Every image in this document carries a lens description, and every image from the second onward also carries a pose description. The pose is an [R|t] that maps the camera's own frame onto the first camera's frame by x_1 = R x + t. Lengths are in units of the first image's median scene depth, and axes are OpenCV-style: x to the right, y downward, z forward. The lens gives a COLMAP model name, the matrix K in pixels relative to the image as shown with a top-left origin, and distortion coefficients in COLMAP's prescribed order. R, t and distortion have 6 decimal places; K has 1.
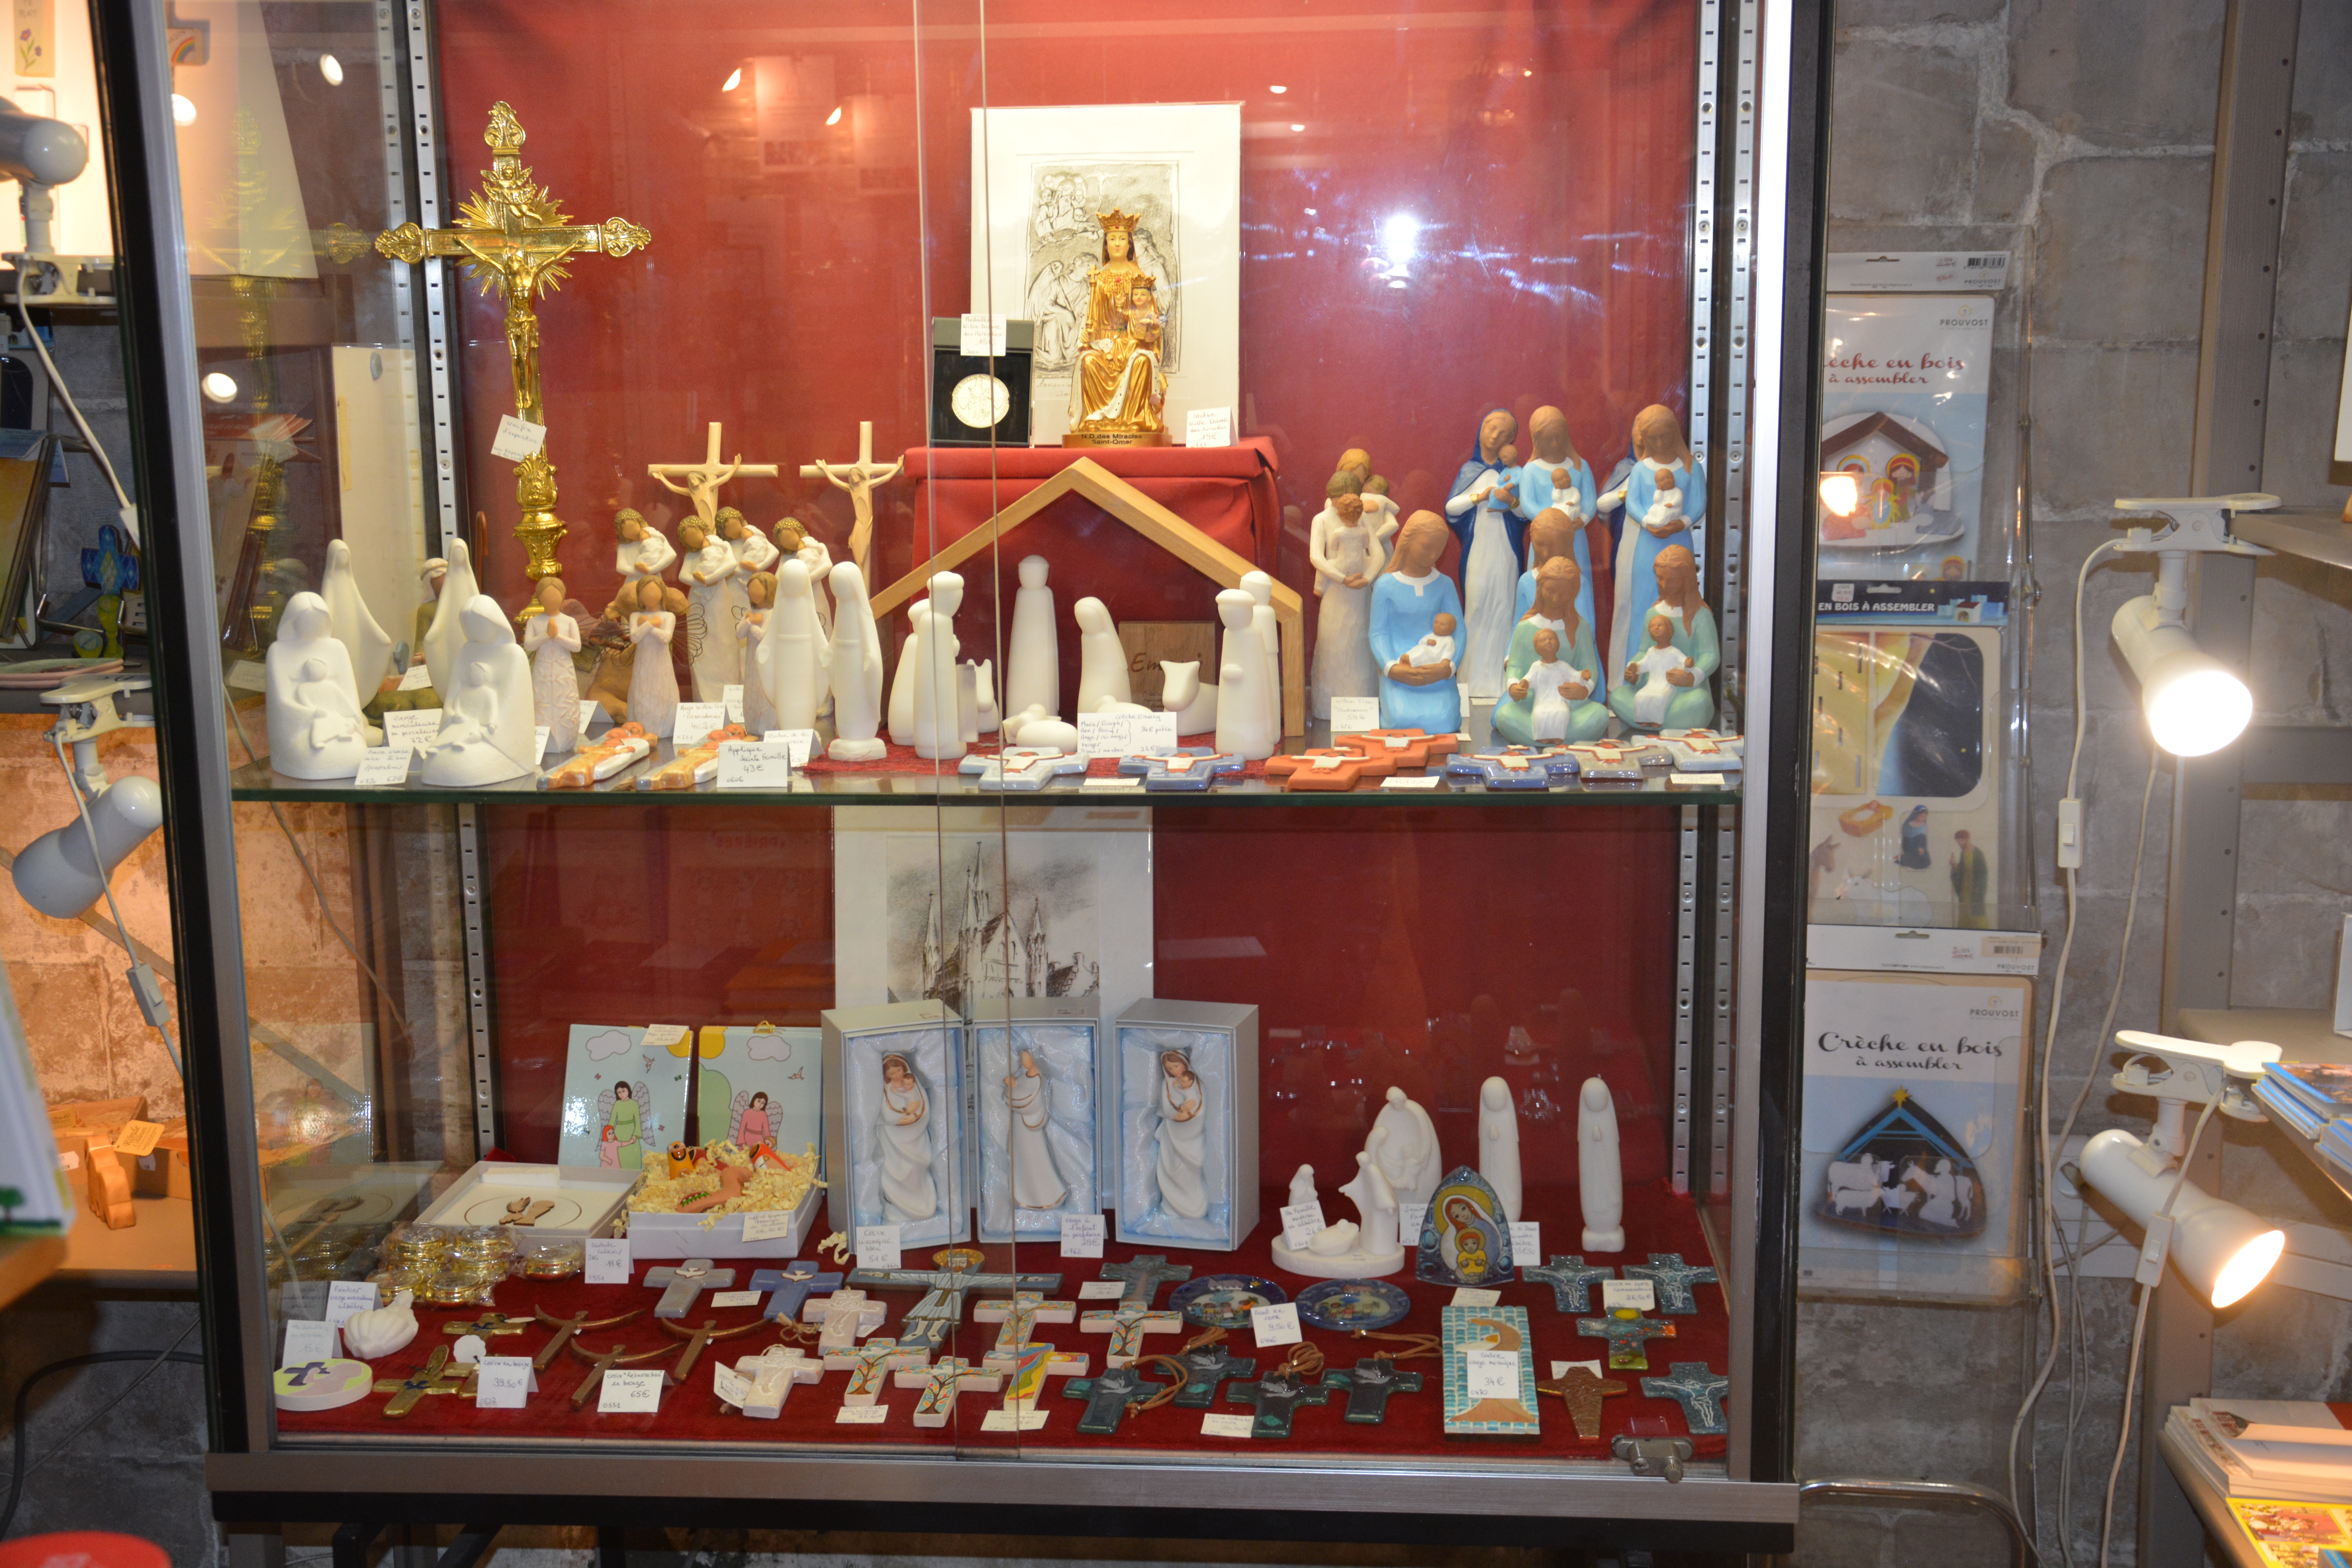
lens RADIAL K [[2723.8, 0, 1166.2], [0, 2723.8, 802.7], [0, 0, 1]] dist [-0.012939, 0.346737]
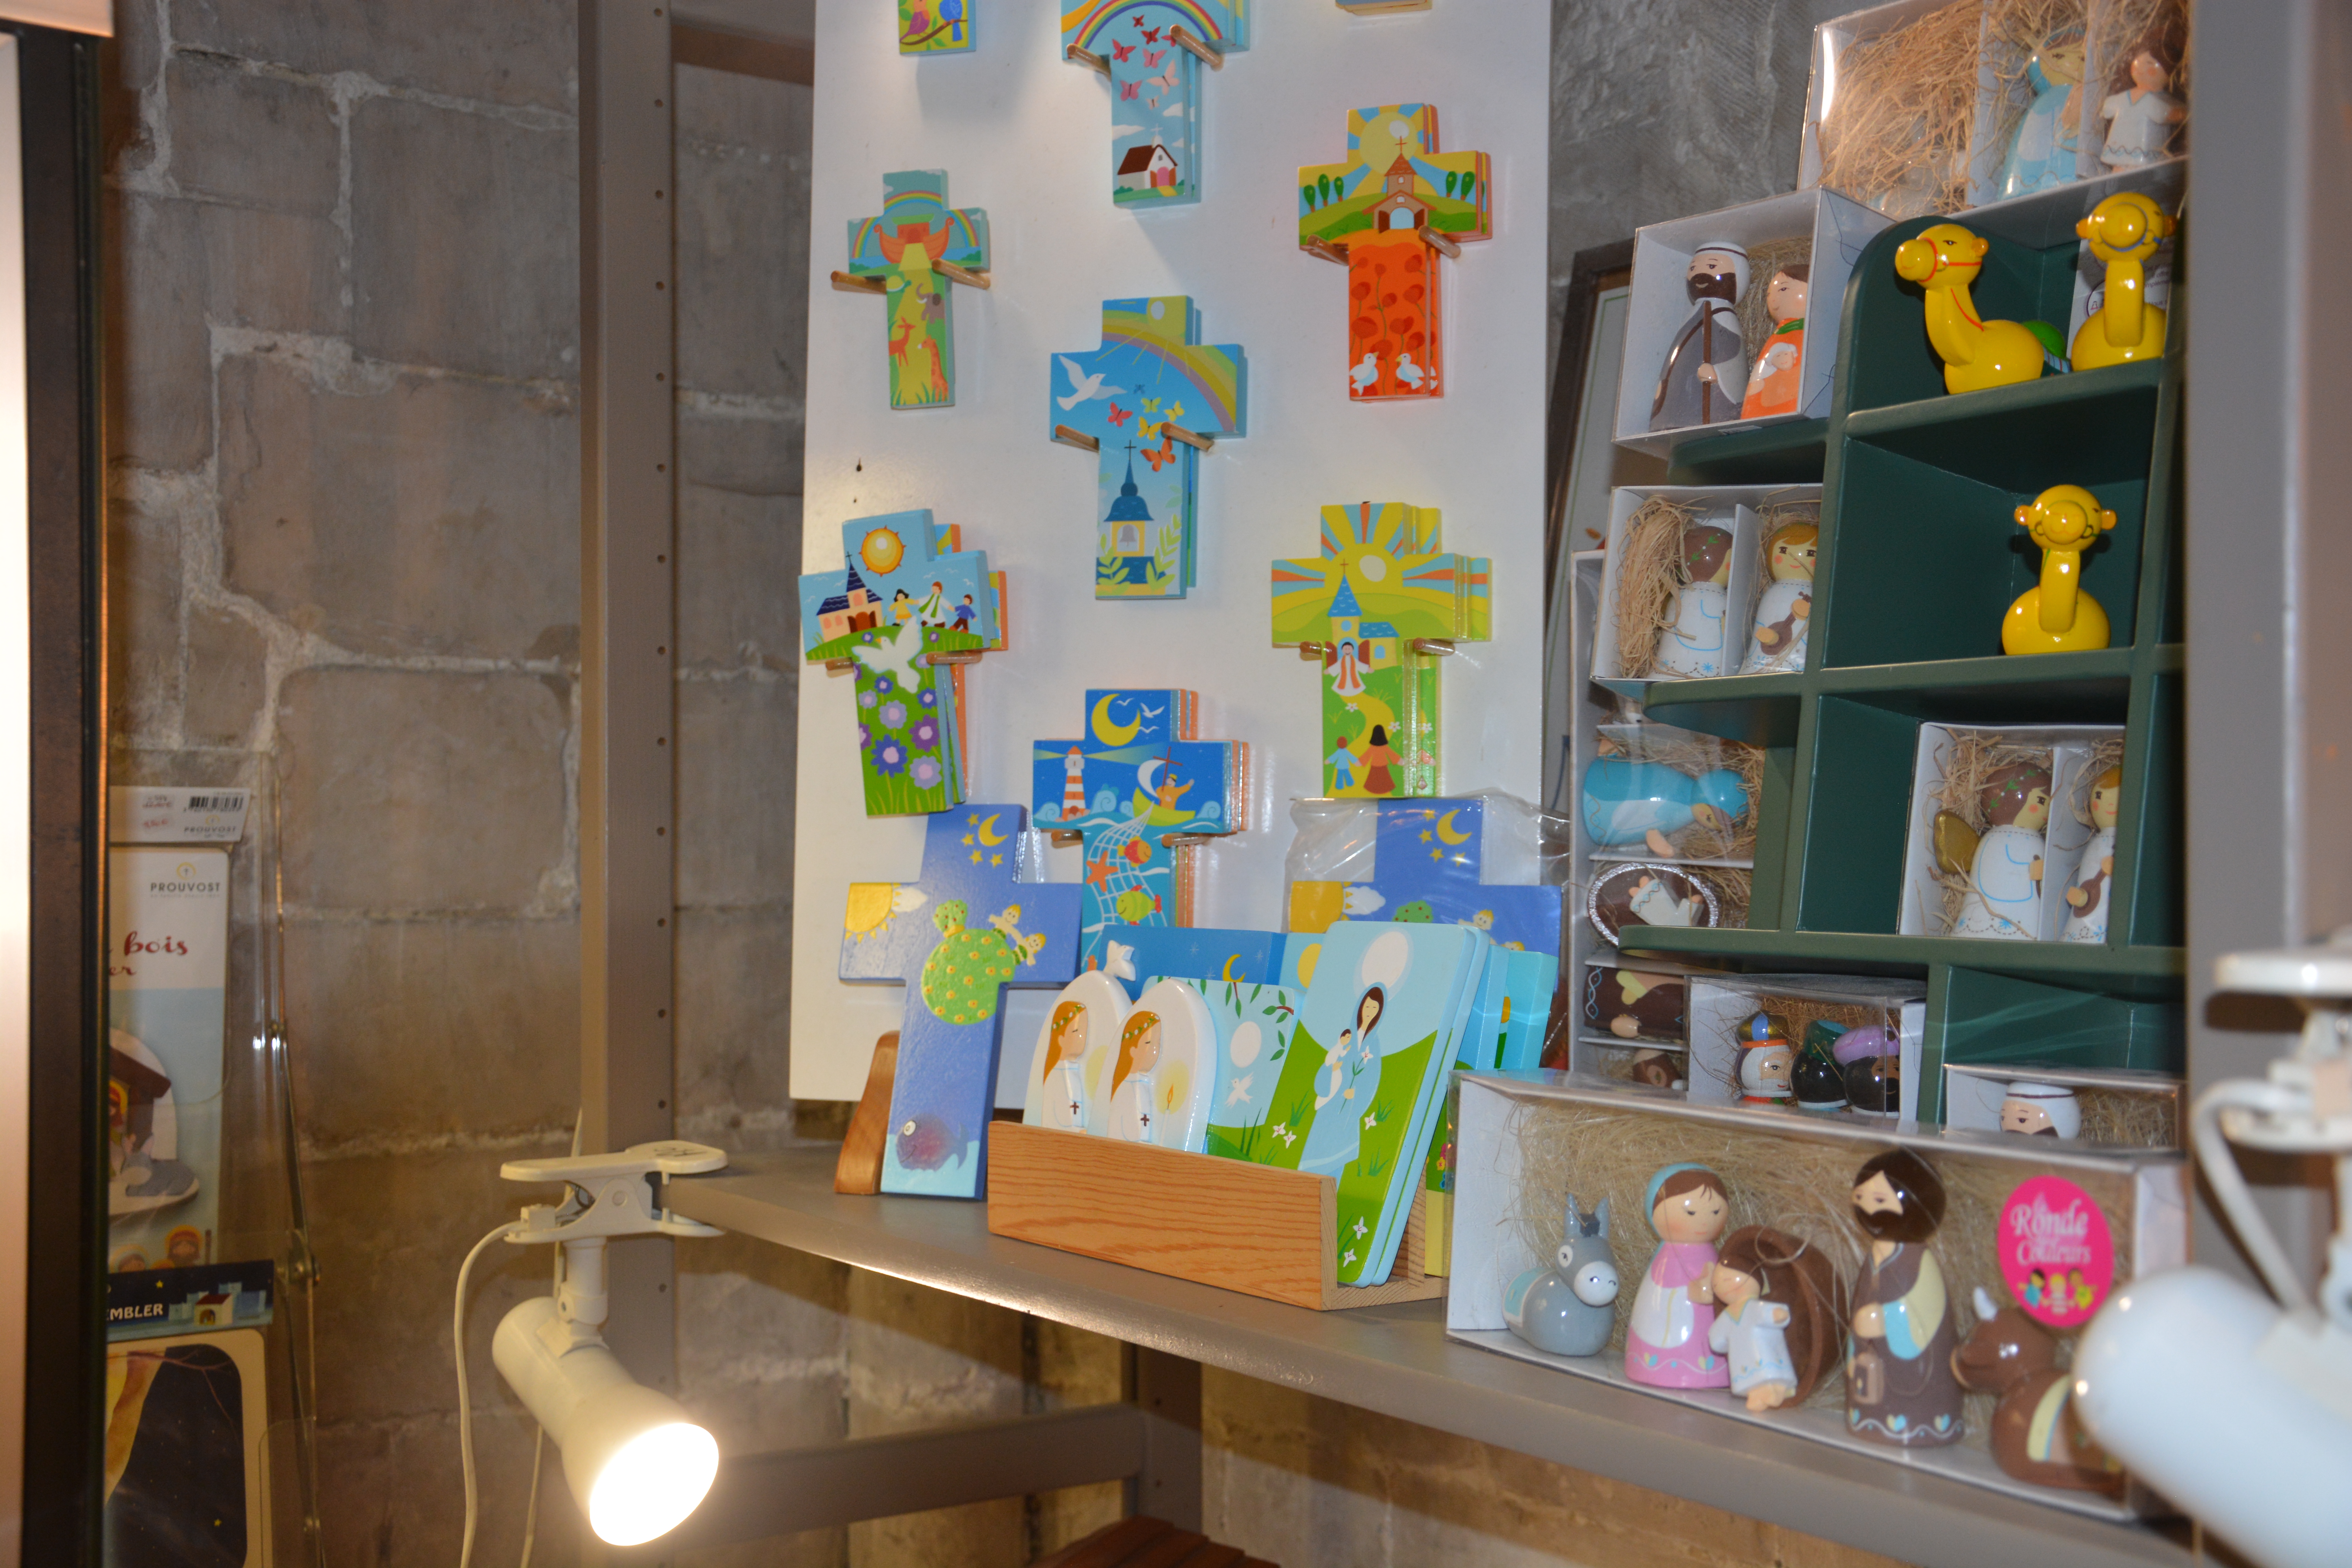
lens RADIAL K [[2723.8, 0, 1166.2], [0, 2723.8, 802.7], [0, 0, 1]] dist [-0.012939, 0.346737]
pose [[0.757382, 0.009839, 0.652898, 0.028418], [0.107183, 0.984451, -0.139172, -0.074230], [-0.644115, 0.175386, 0.744551, 0.323022]]
